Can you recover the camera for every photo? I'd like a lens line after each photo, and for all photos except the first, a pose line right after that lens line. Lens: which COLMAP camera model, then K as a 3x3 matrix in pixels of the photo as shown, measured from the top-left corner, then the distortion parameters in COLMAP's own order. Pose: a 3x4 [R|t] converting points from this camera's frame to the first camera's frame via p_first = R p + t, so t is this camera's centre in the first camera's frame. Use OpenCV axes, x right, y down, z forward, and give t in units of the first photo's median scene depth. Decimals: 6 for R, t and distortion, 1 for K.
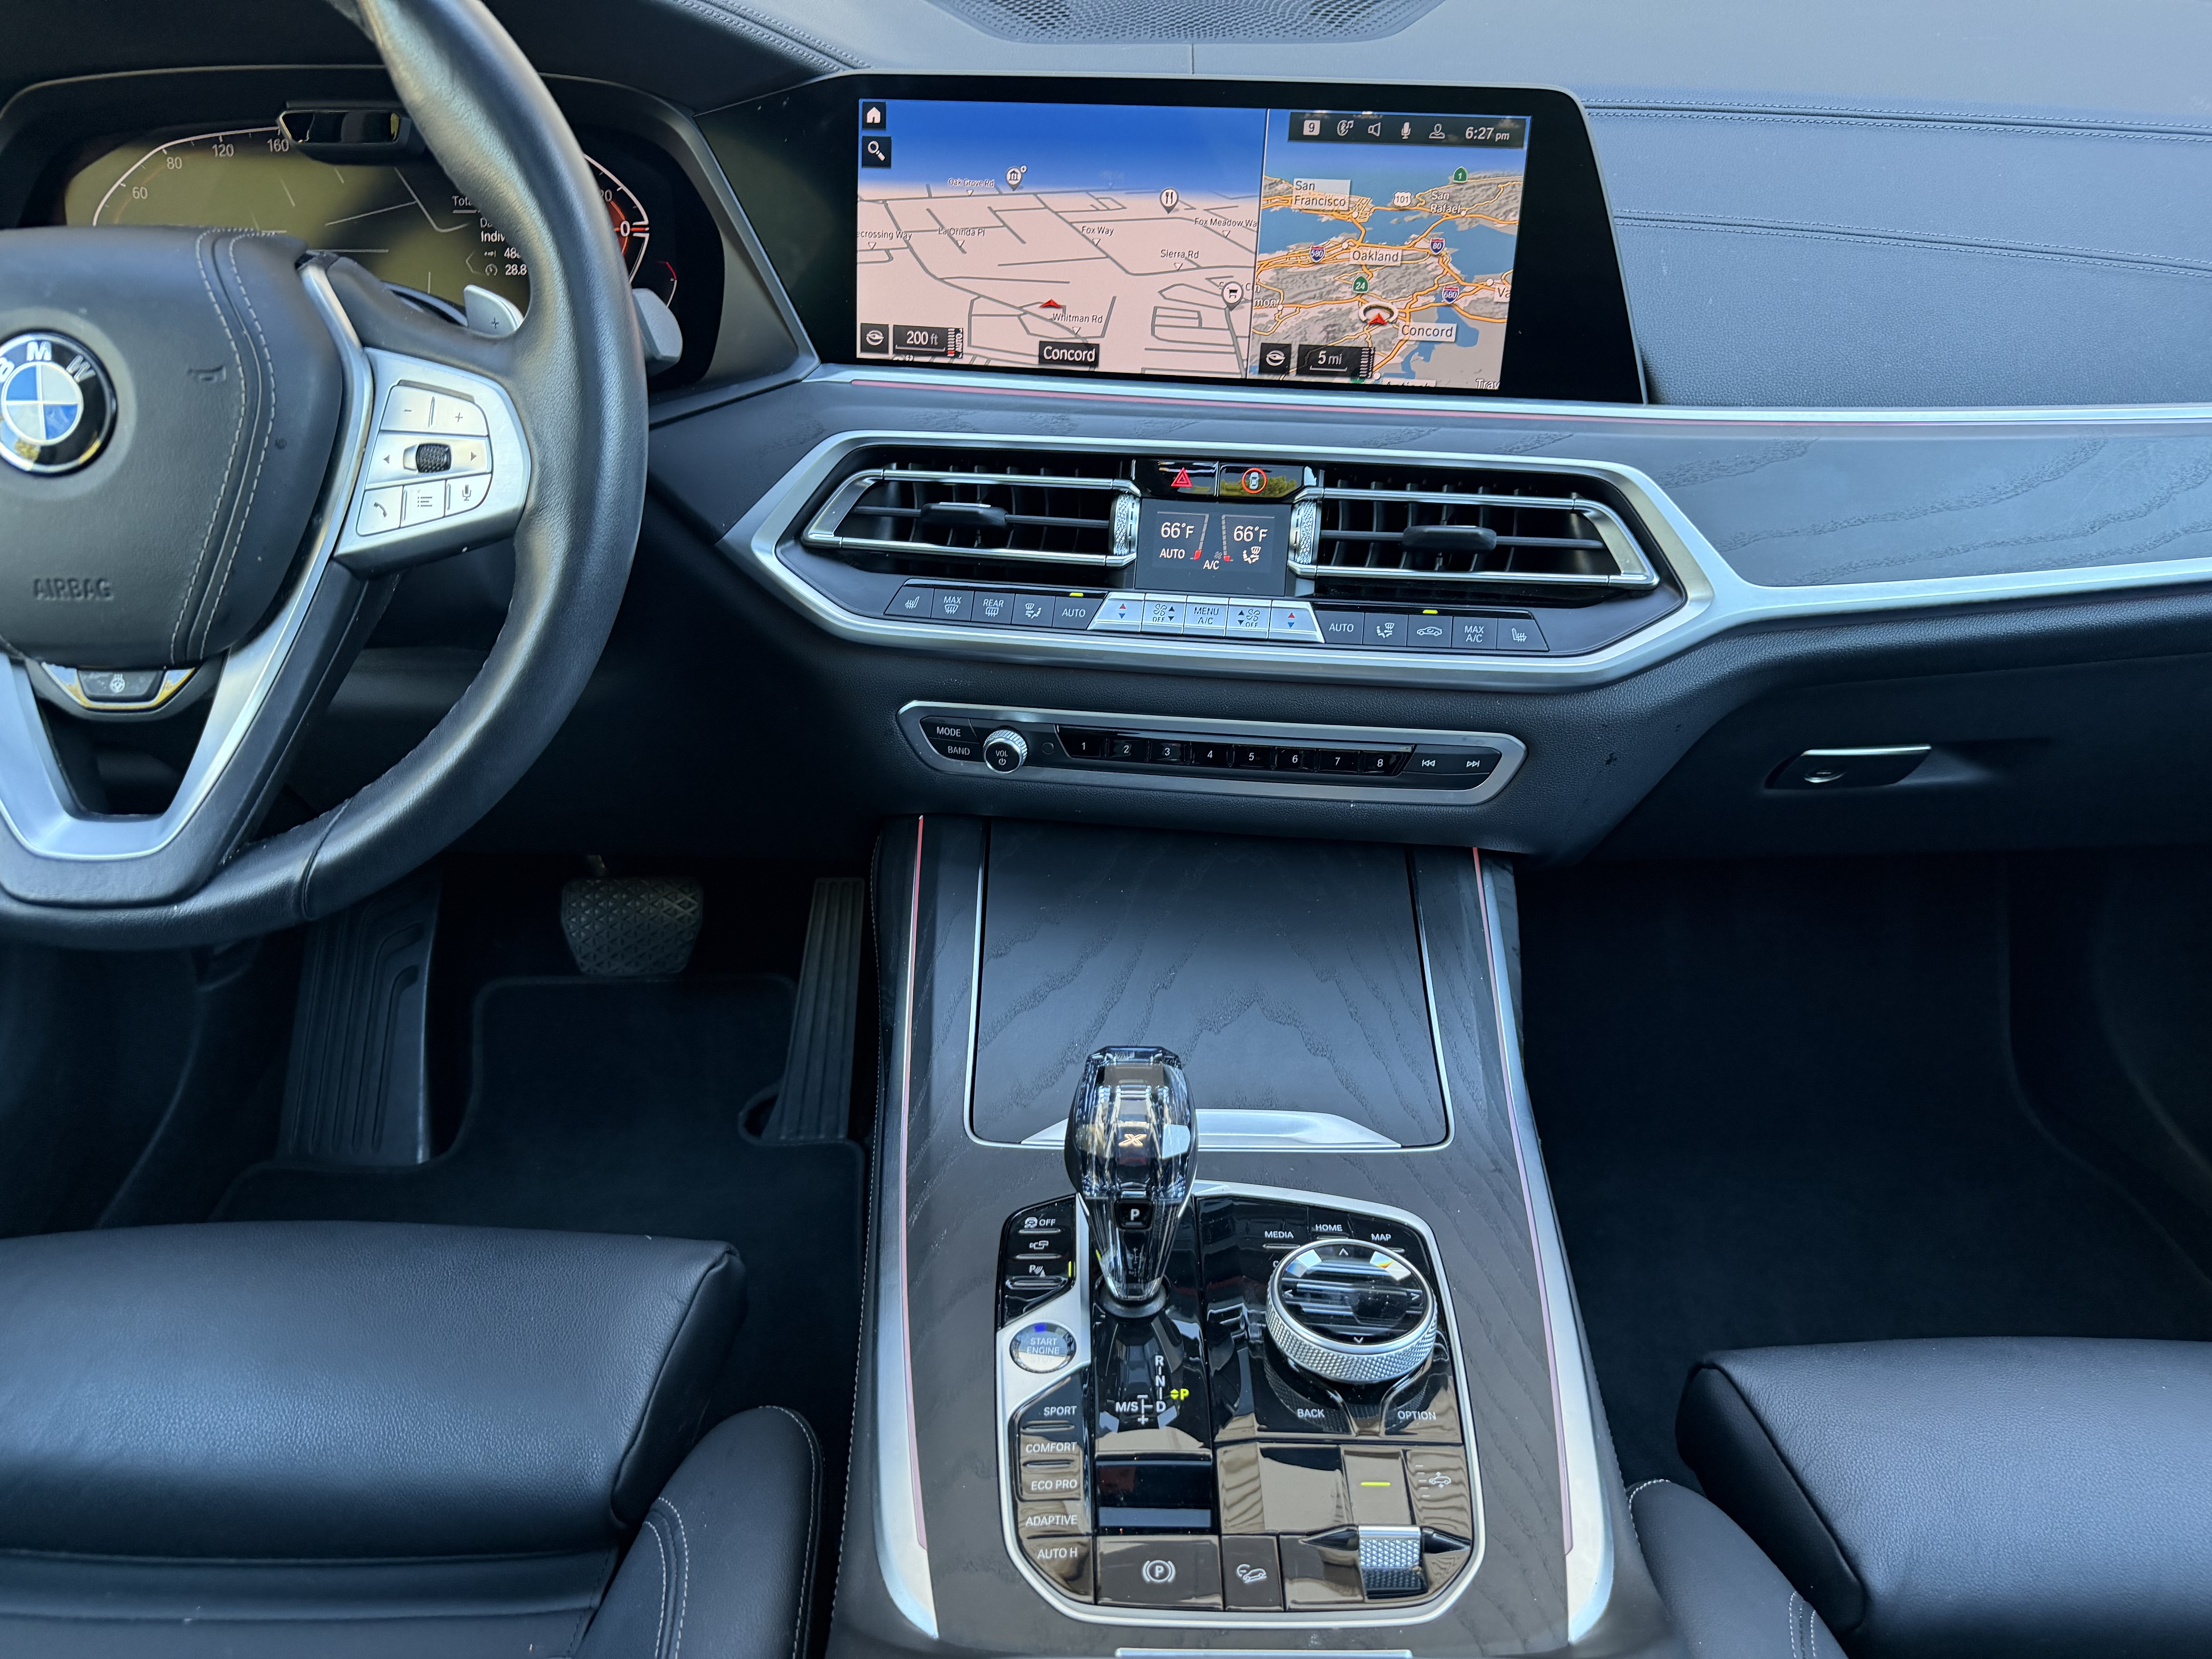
lens RADIAL K [[1561.2, 0, 1104.4], [0, 1561.2, 841.3], [0, 0, 1]] dist [0.097280, -0.141690]
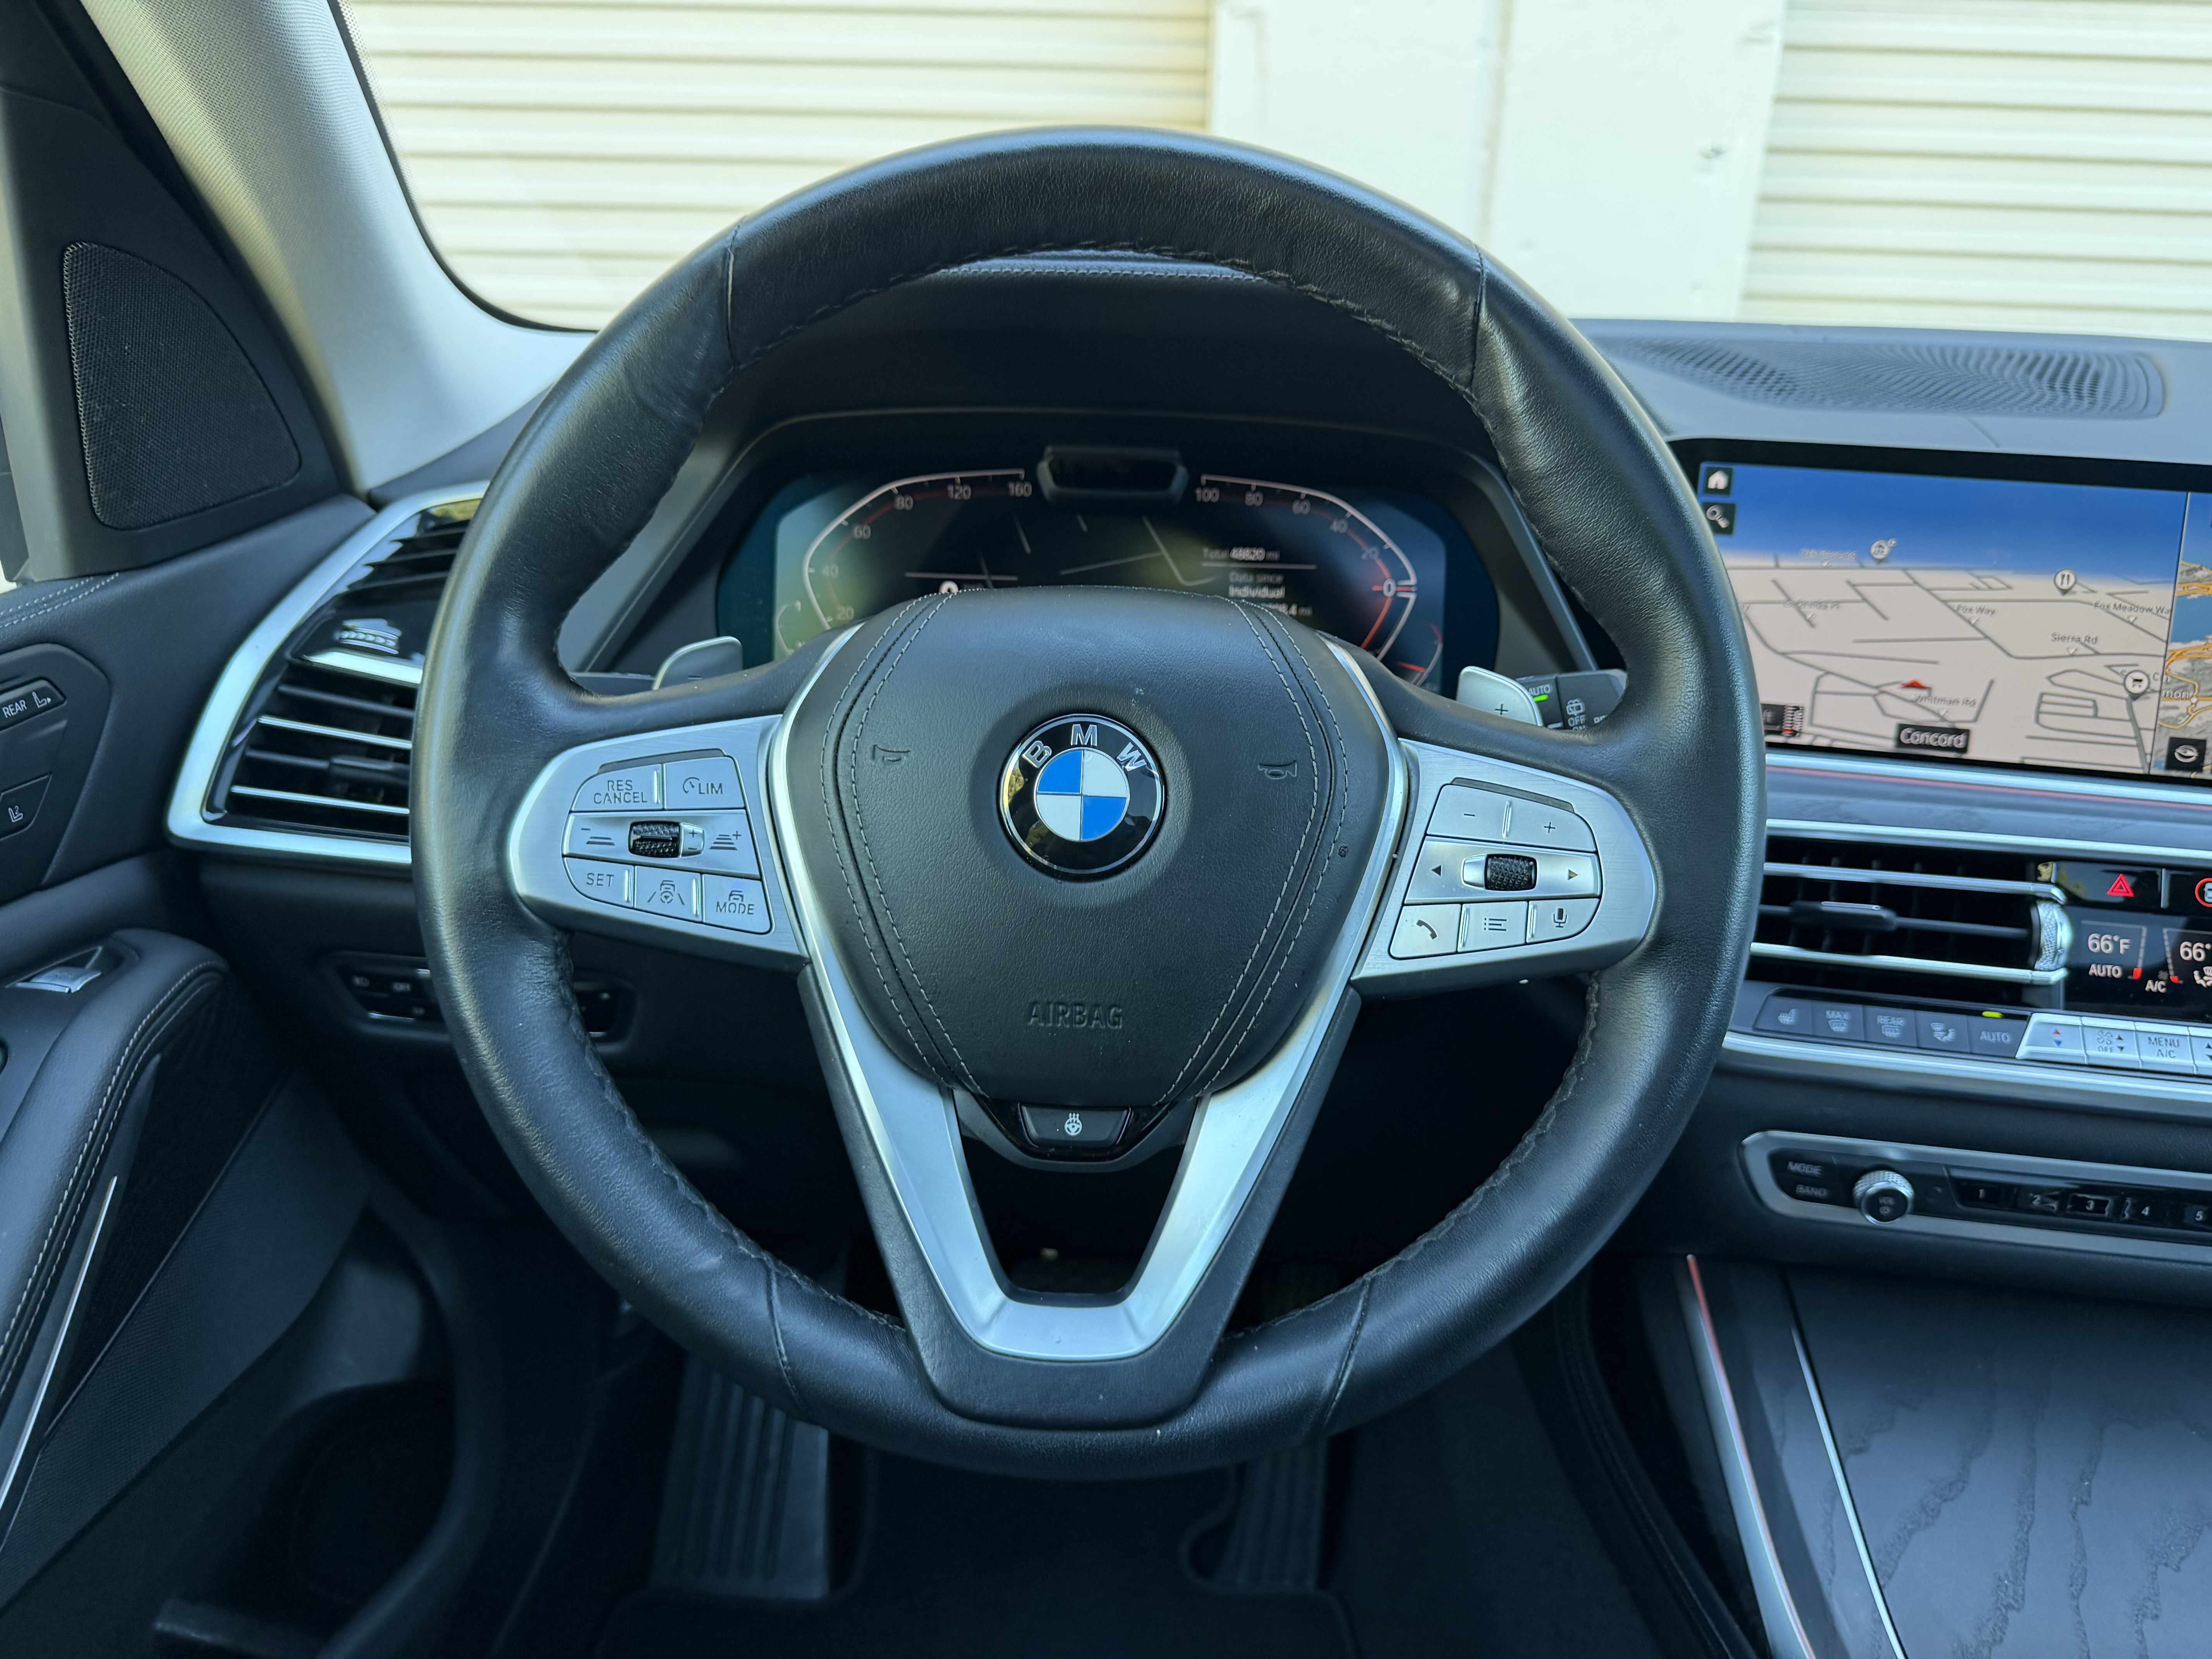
lens RADIAL K [[1611.8, 0, 1107.1], [0, 1611.8, 829.3], [0, 0, 1]] dist [-0.023311, -0.005837]
pose [[0.999435, 0.032822, -0.007201, -0.494188], [-0.033592, 0.981291, -0.189579, -0.076352], [0.000844, 0.189714, 0.981839, 0.131786]]
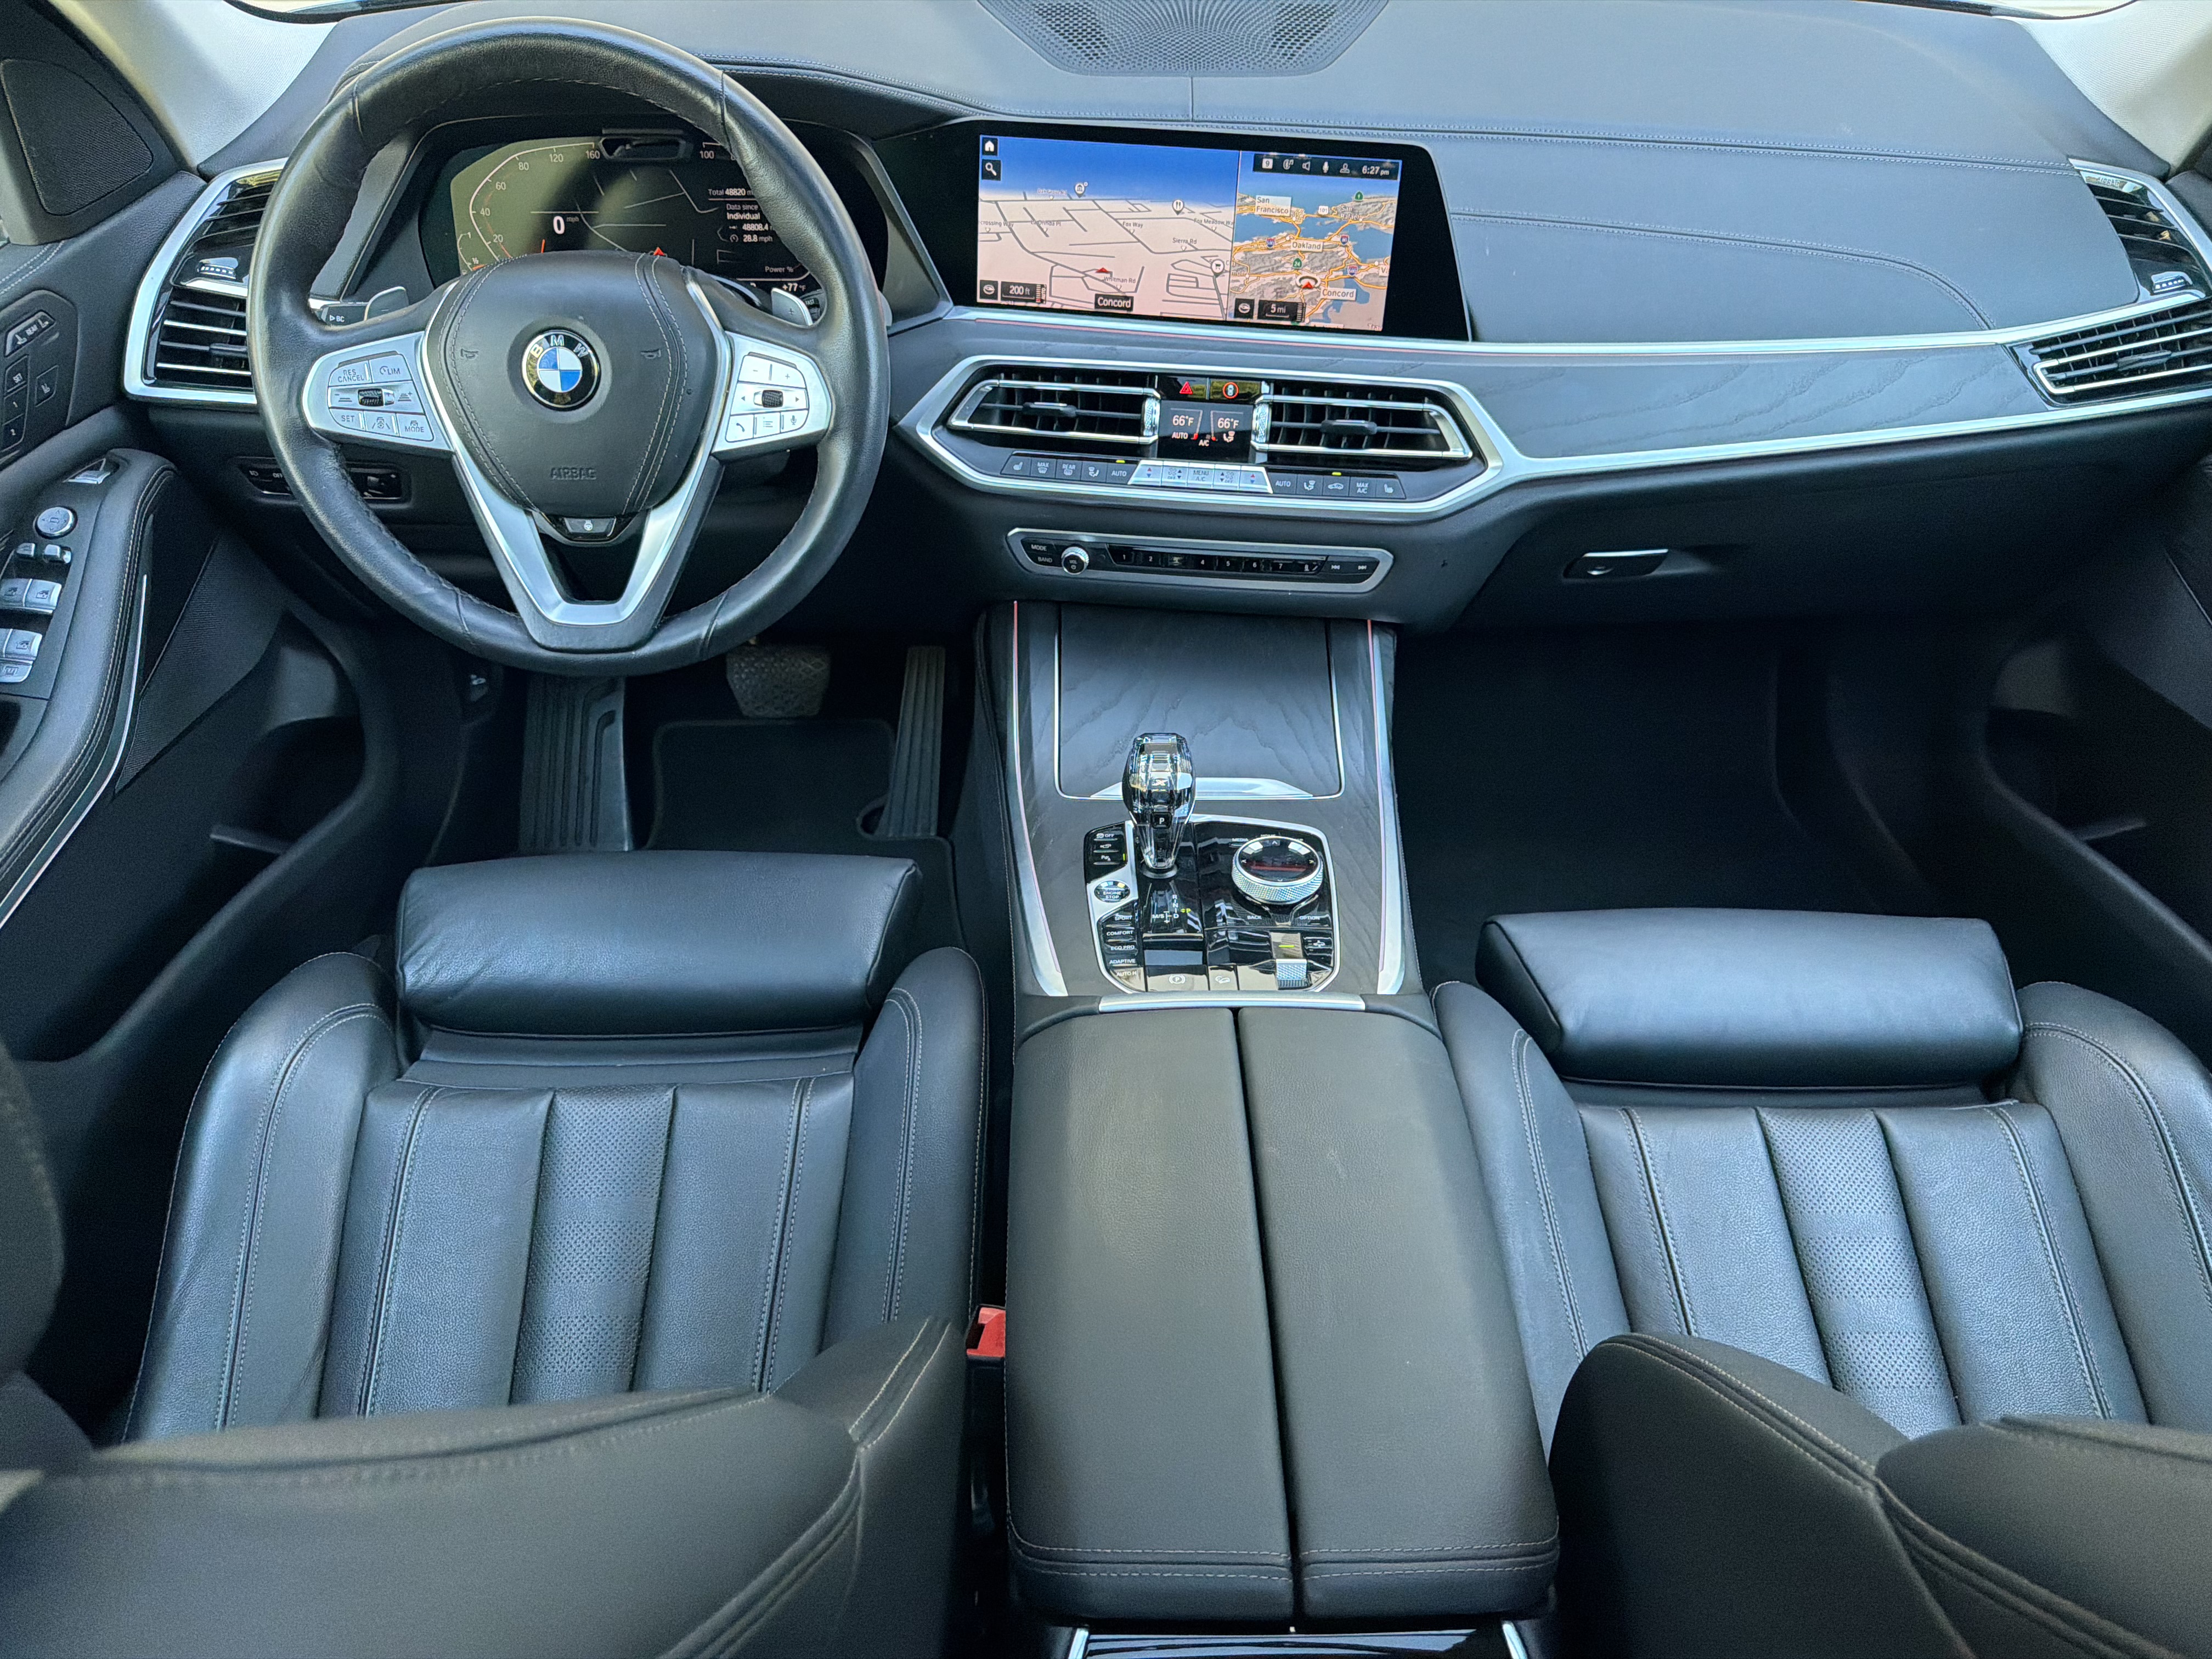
lens RADIAL K [[1621.4, 0, 1107.4], [0, 1621.4, 868.7], [0, 0, 1]] dist [0.076888, -0.108444]
pose [[0.999837, -0.007182, 0.016545, -0.062282], [0.004631, 0.988774, 0.149349, 0.006920], [-0.017432, -0.149248, 0.988646, -0.726991]]
